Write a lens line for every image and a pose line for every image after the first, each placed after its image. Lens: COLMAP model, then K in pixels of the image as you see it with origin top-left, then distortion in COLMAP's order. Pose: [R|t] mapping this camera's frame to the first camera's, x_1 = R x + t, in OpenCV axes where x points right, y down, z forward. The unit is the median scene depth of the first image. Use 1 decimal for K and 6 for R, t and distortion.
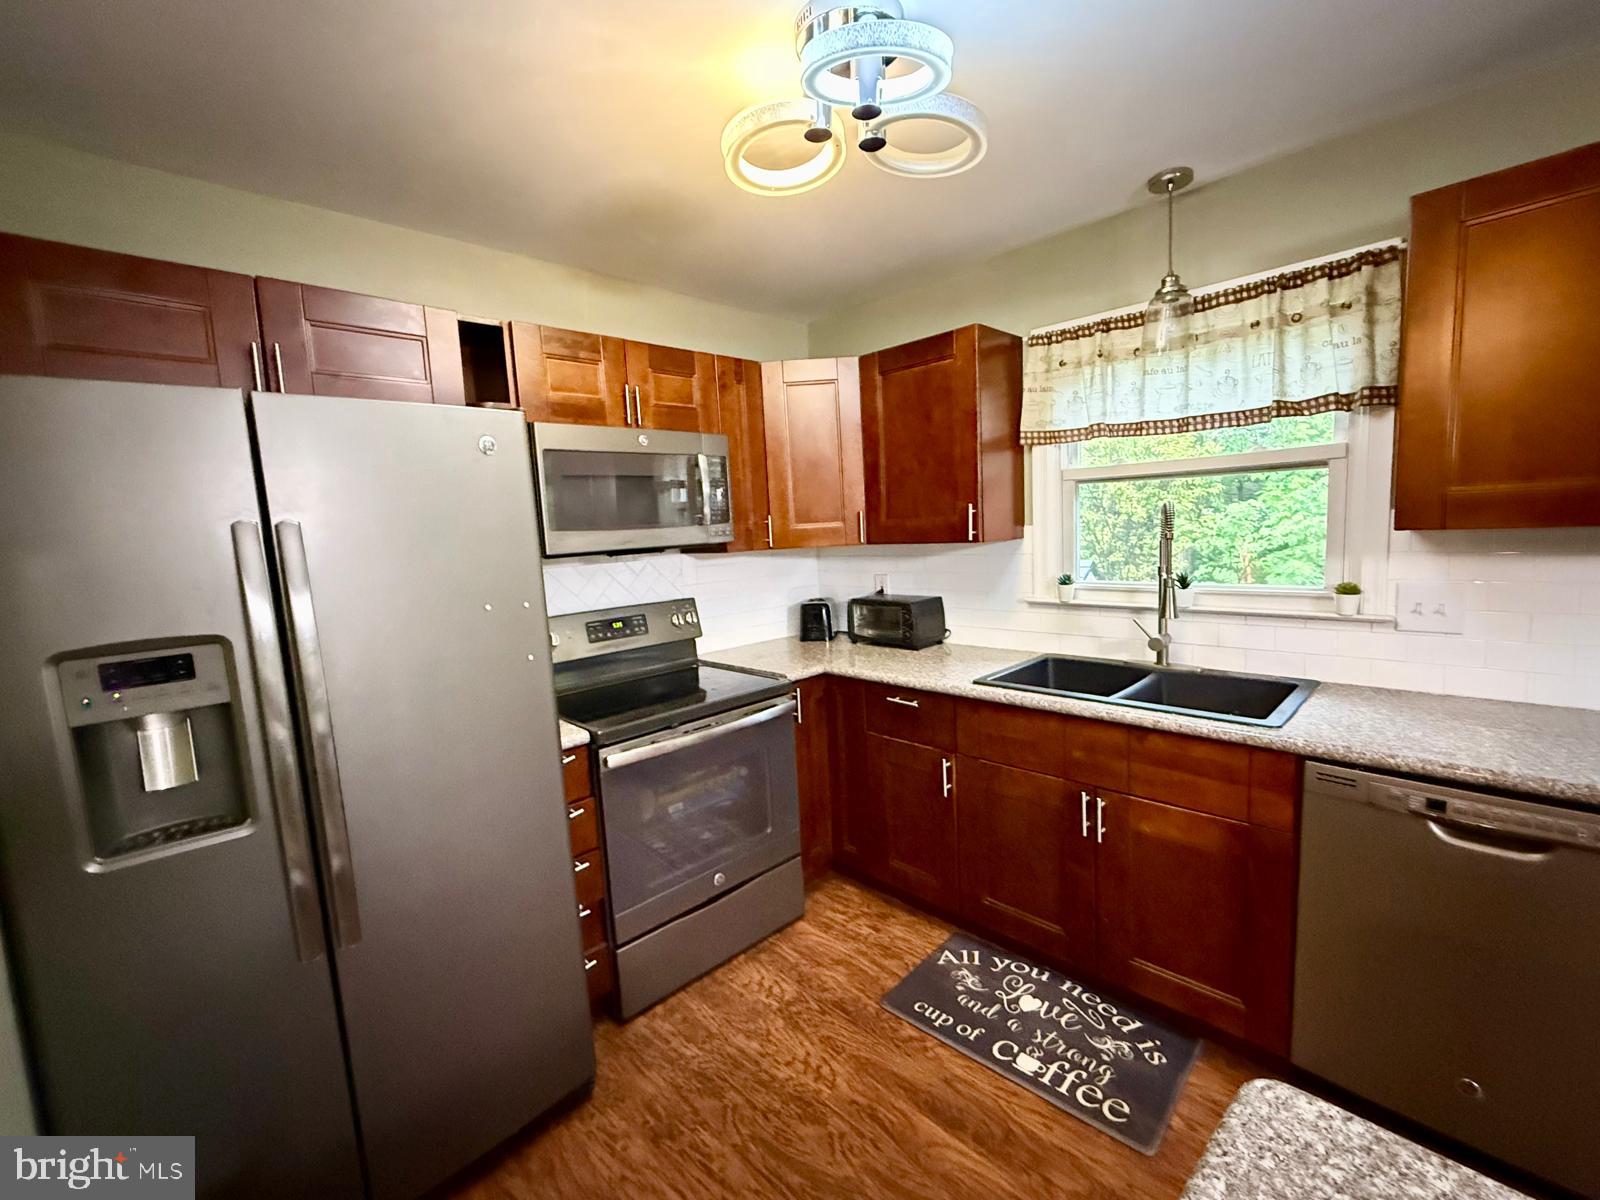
lens RADIAL K [[686.2, 0, 800.3], [0, 686.2, 598.4], [0, 0, 1]] dist [-0.000438, 0.000189]
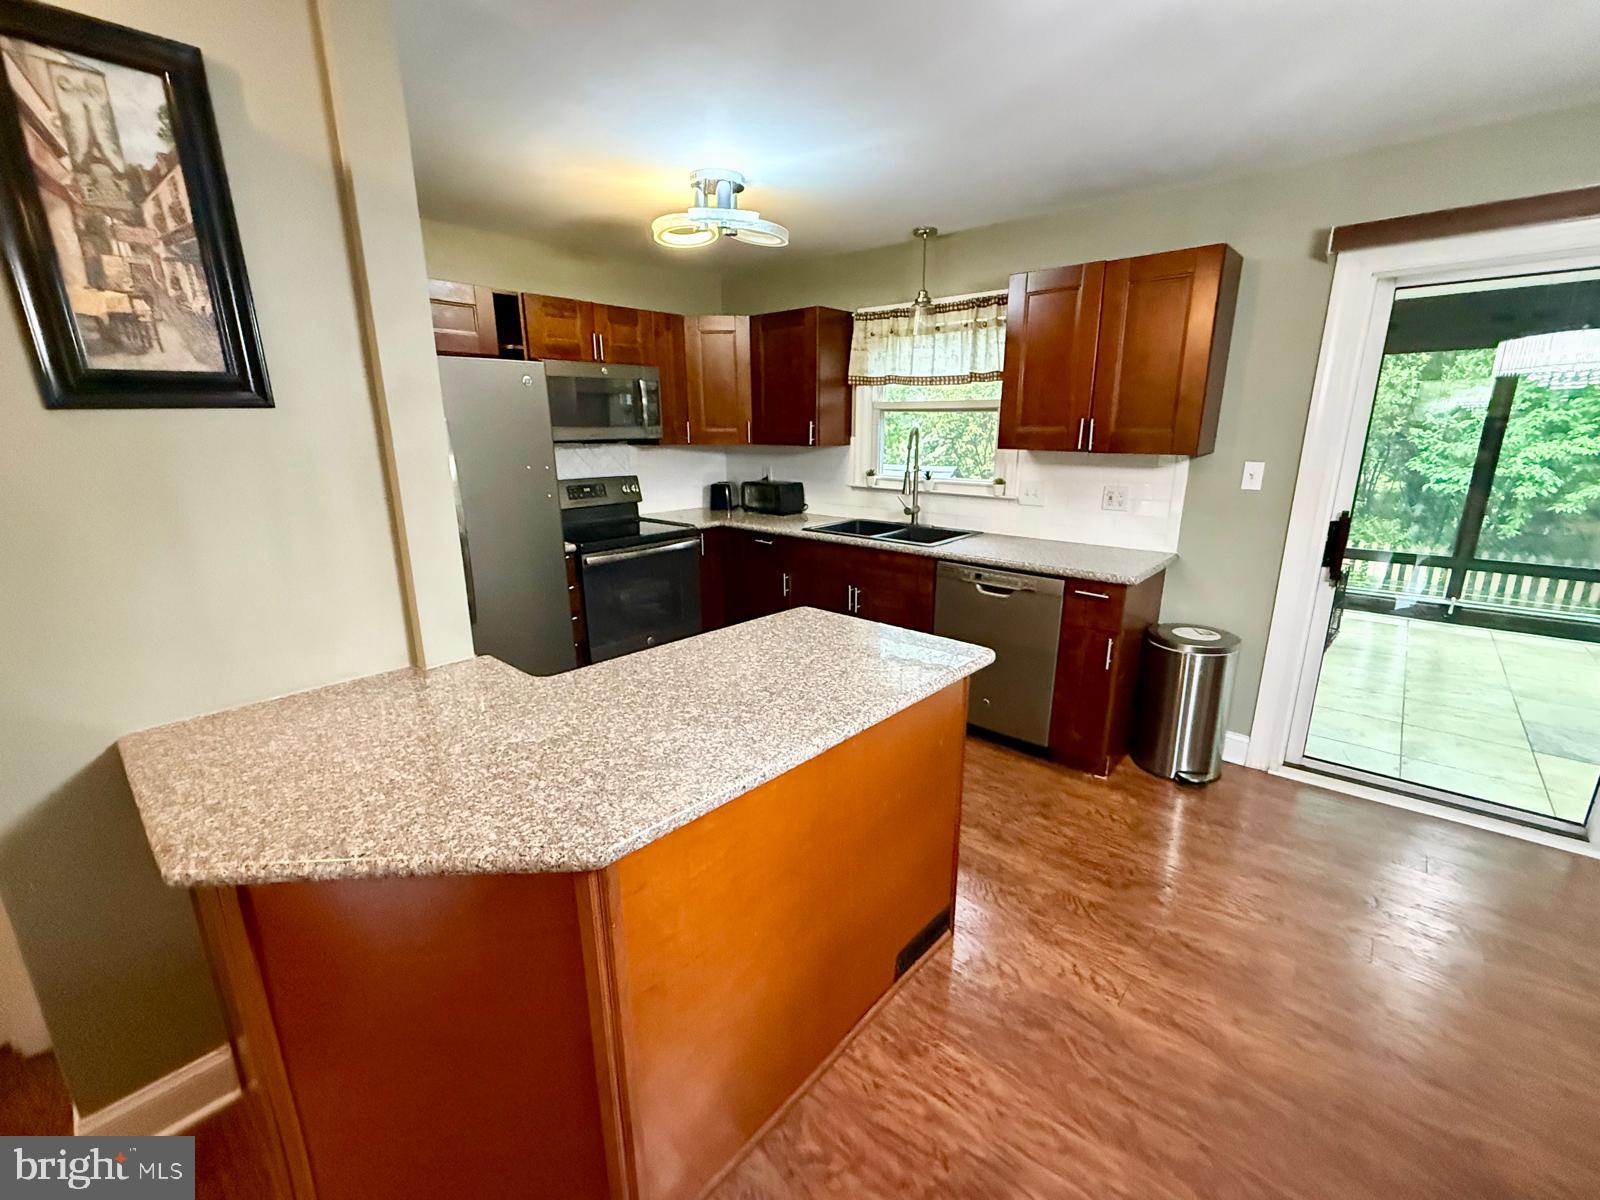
lens RADIAL K [[686.2, 0, 803.0], [0, 686.2, 603.0], [0, 0, 1]] dist [-0.000438, 0.000189]
pose [[0.995969, 0.028438, 0.085070, 0.101553], [-0.040553, 0.988707, 0.144269, 0.050670], [-0.080007, -0.147137, 0.985875, -0.639239]]
